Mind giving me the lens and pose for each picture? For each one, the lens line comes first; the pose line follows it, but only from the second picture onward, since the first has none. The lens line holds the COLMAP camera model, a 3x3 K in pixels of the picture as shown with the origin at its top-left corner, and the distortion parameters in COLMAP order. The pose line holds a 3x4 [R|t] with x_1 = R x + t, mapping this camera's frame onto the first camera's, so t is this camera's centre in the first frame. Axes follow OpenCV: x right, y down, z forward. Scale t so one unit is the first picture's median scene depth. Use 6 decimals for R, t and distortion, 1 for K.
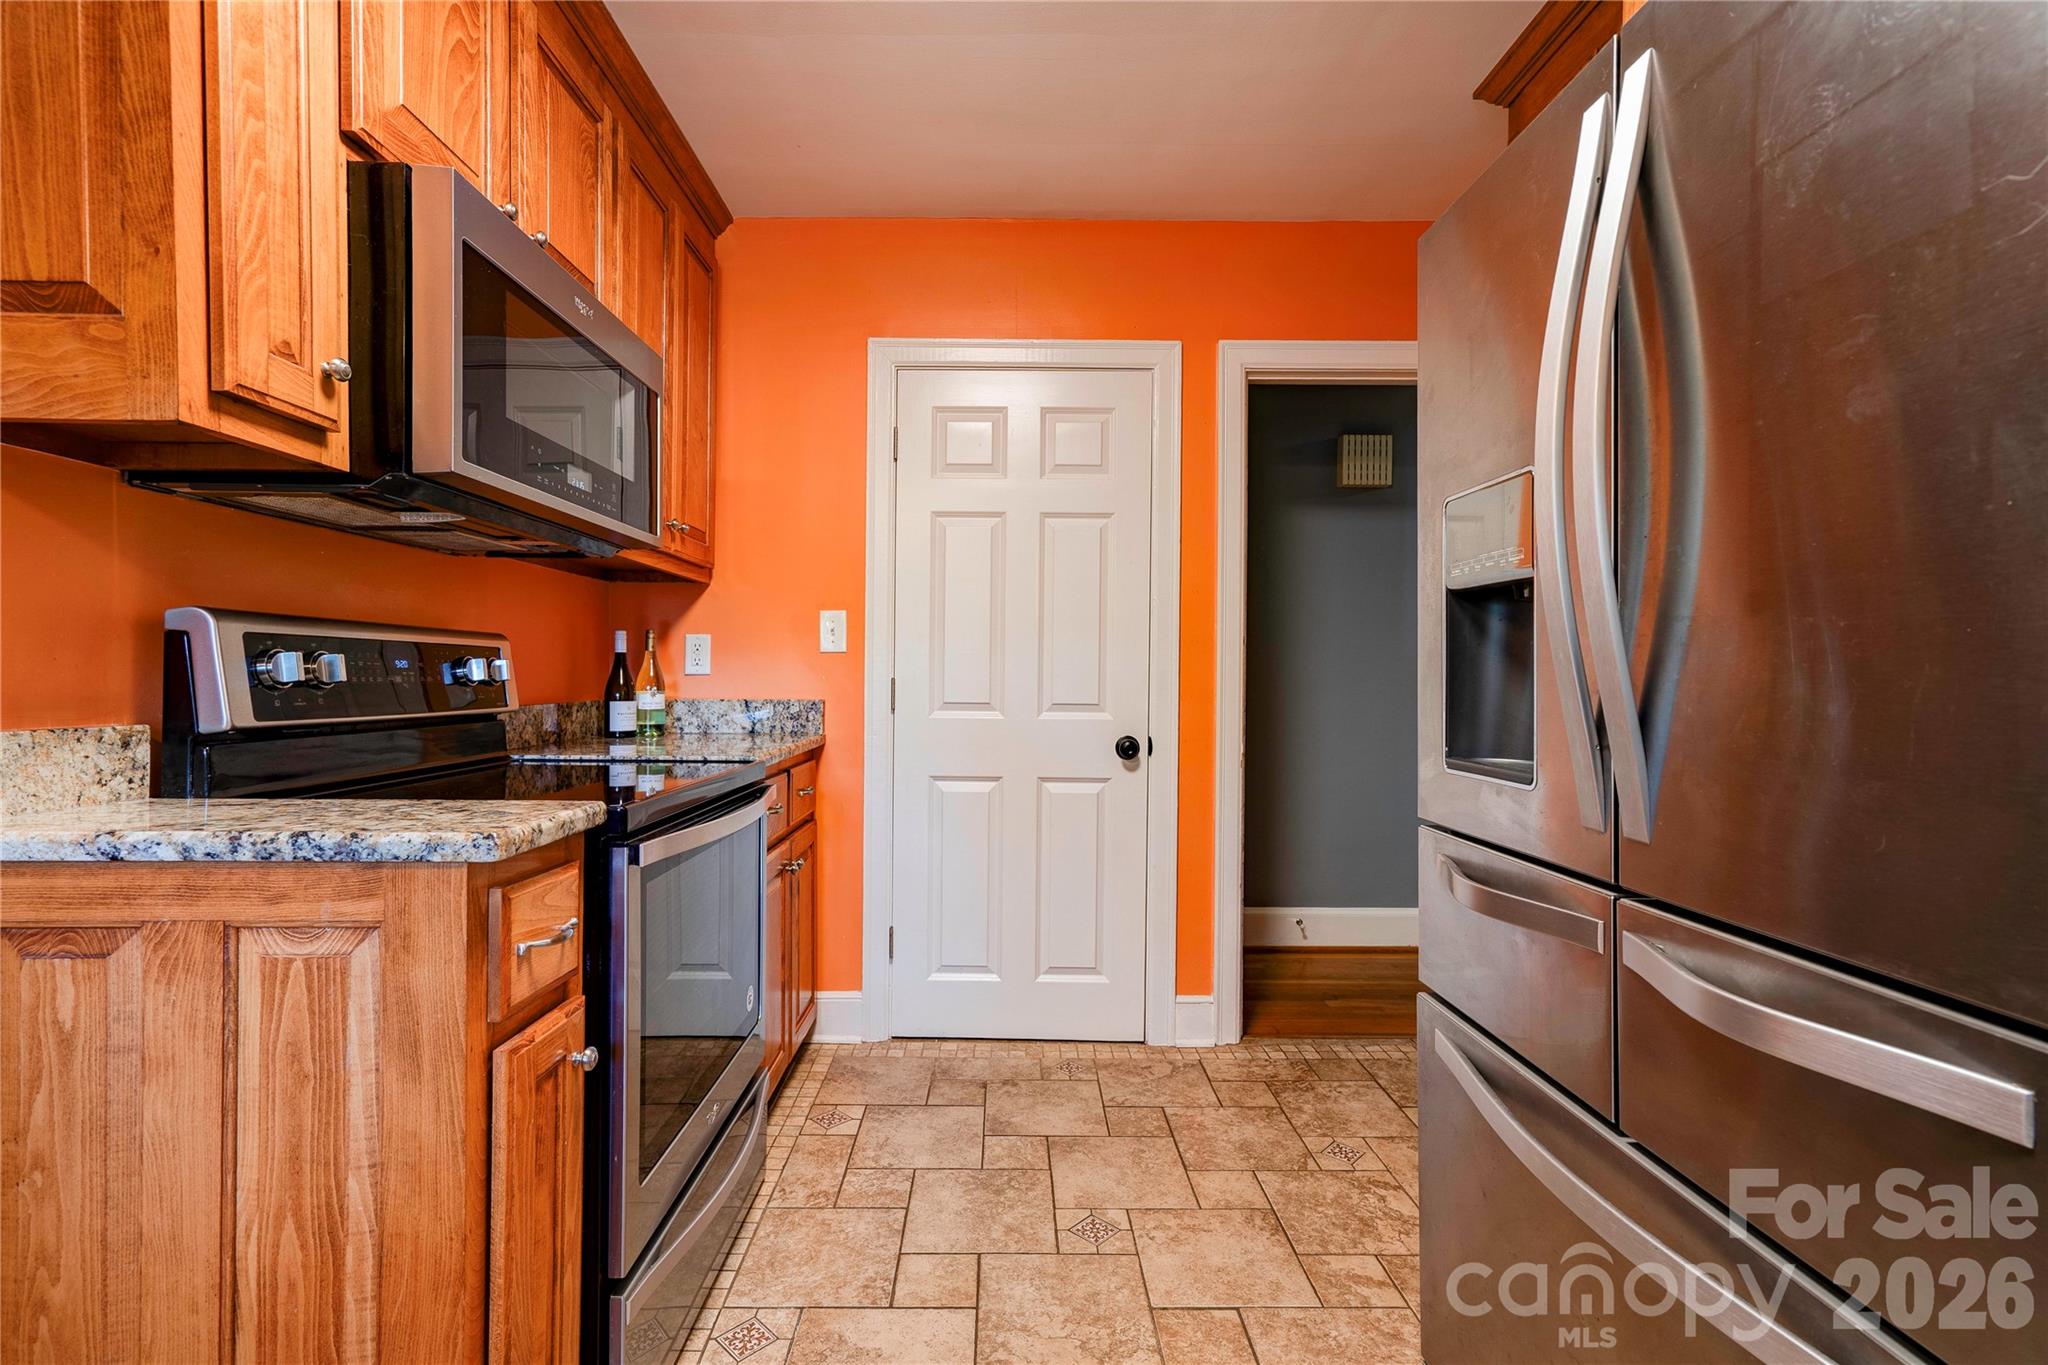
lens RADIAL K [[936.7, 0, 997.4], [0, 936.7, 677.9], [0, 0, 1]] dist [-0.005843, 0.013103]
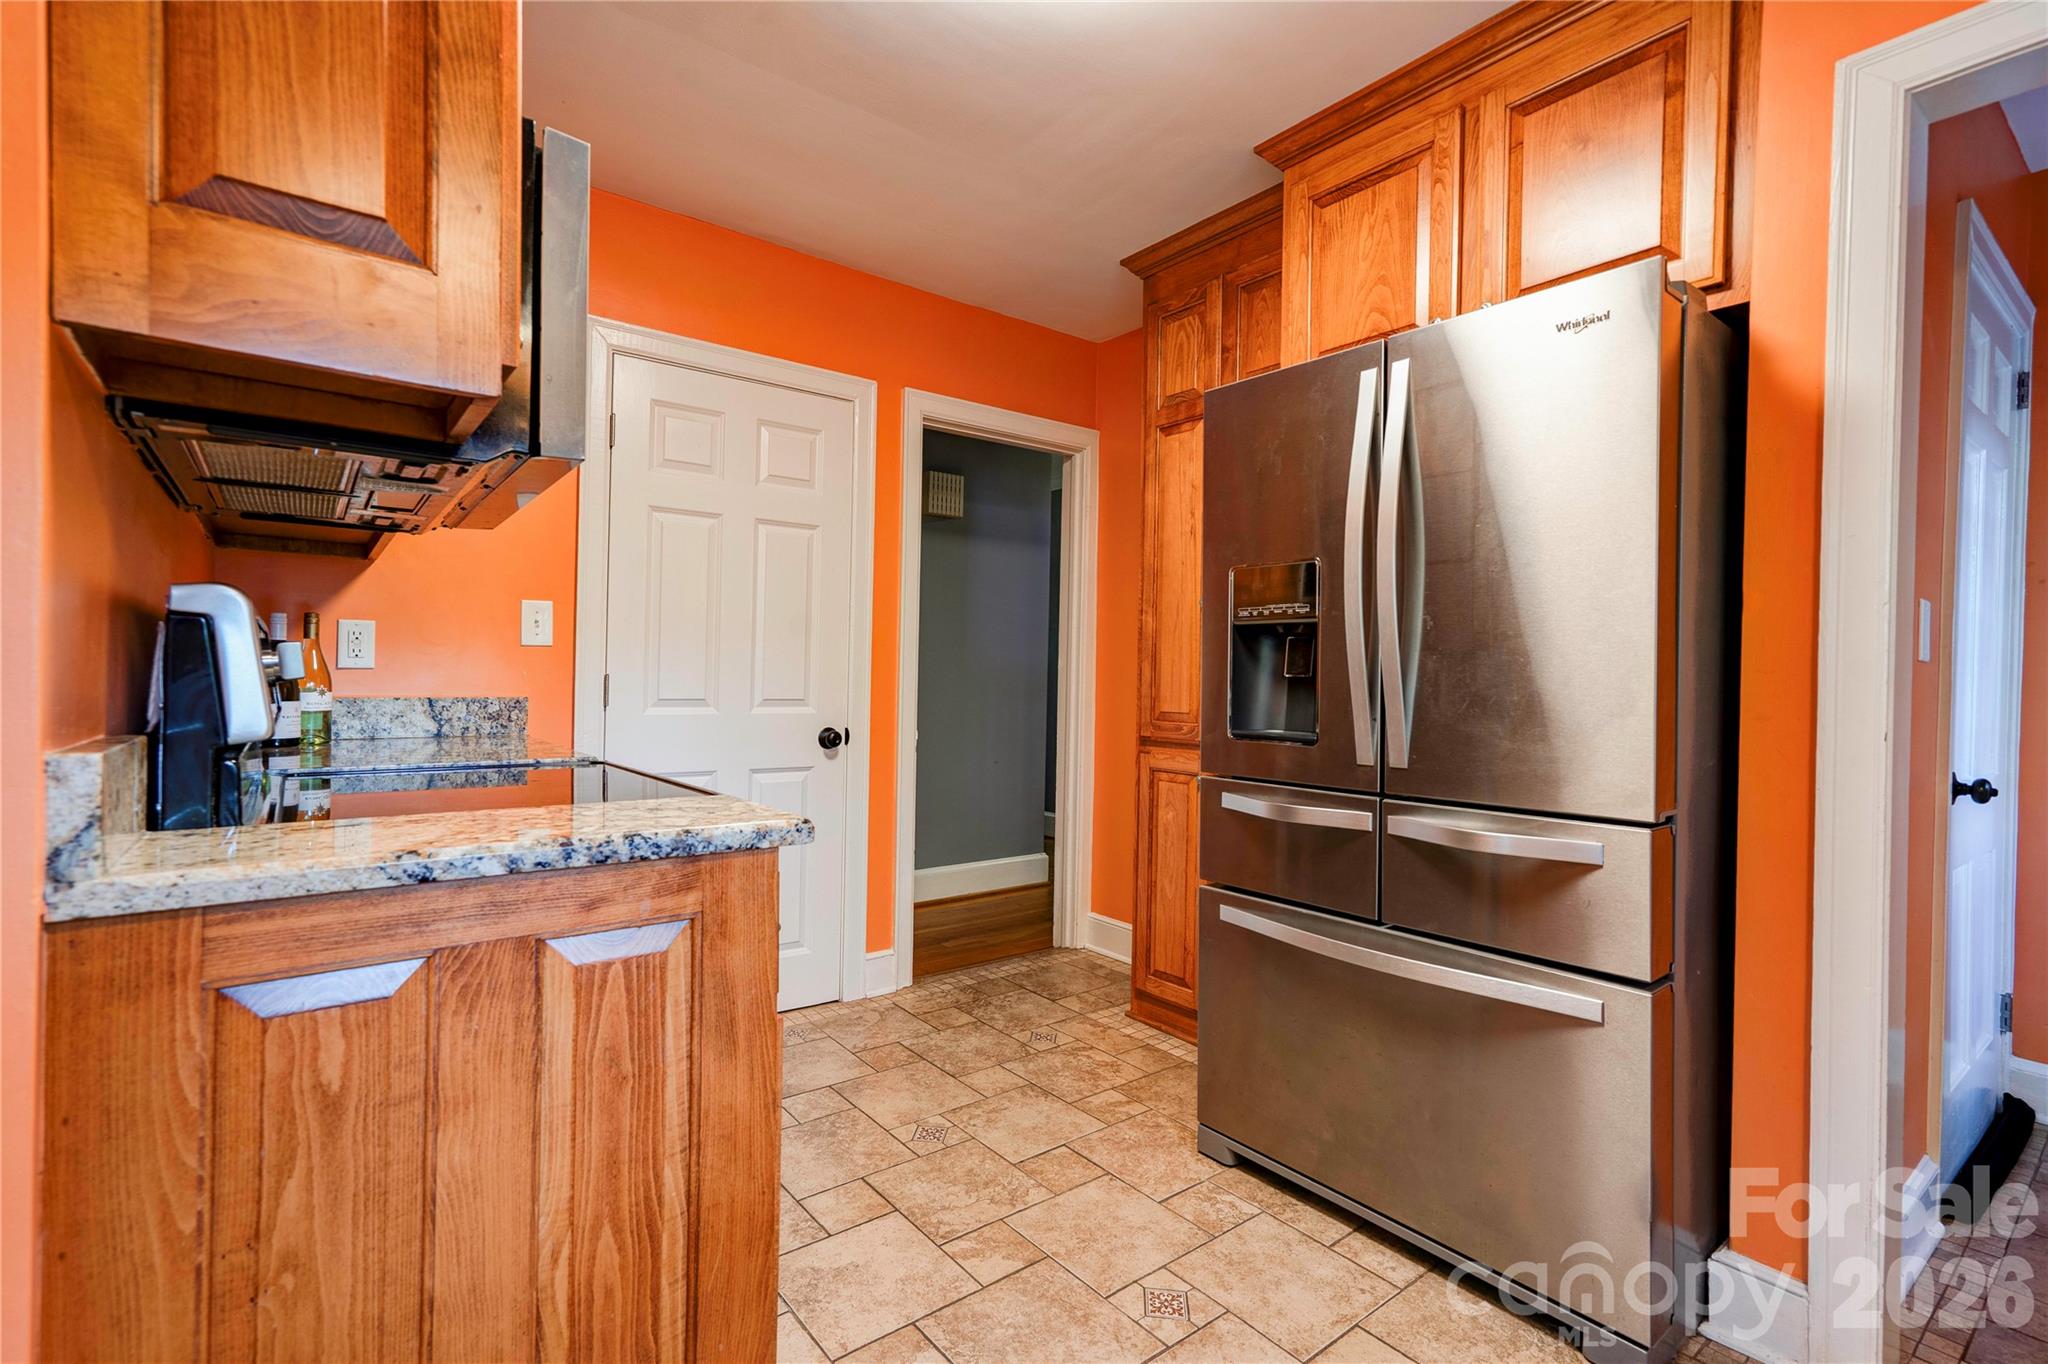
lens RADIAL K [[930.8, 0, 1016.9], [0, 930.8, 676.8], [0, 0, 1]] dist [-0.017049, 0.025466]
pose [[0.795419, 0.005099, 0.606038, -1.001824], [-0.007714, 0.999969, 0.001710, -0.005218], [-0.606010, -0.006035, 0.795434, -0.030639]]
